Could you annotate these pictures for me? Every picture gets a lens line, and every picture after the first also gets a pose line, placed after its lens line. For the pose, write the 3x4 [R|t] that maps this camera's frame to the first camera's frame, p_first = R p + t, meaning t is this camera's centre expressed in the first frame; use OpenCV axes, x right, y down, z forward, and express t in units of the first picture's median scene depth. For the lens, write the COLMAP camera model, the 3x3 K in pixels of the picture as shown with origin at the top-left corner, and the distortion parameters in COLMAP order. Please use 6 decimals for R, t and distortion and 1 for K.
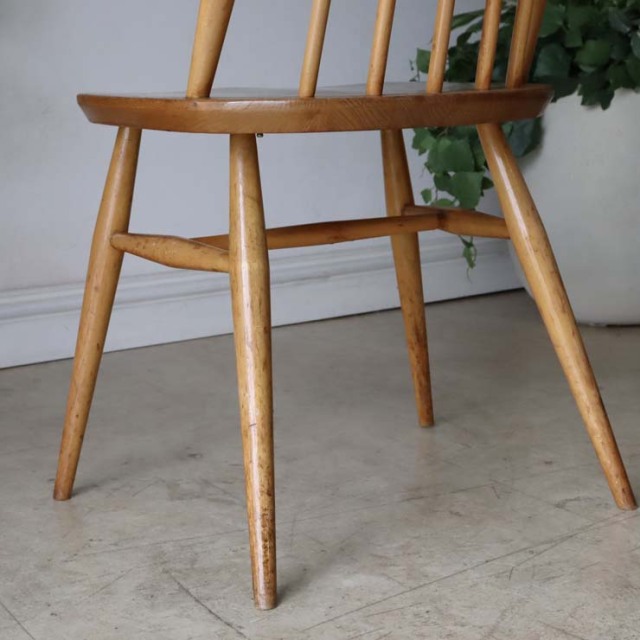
lens RADIAL K [[1257.1, 0, 318.1], [0, 1257.1, 323.7], [0, 0, 1]] dist [0.004079, 0.000000]
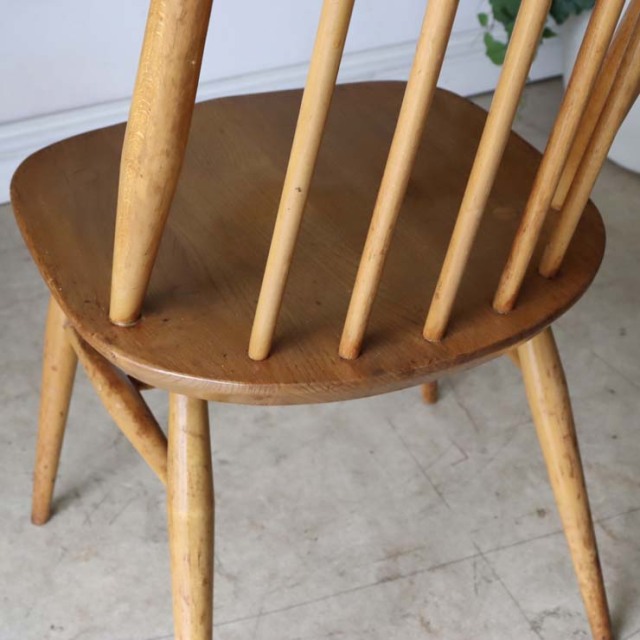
lens RADIAL K [[1038.9, 0, 318.9], [0, 1038.9, 325.8], [0, 0, 1]] dist [-0.049323, 0.000000]
pose [[0.994391, 0.091088, -0.053757, 0.044893], [-0.059027, 0.899669, 0.432563, -0.359185], [0.087765, -0.426964, 0.900000, 0.342492]]
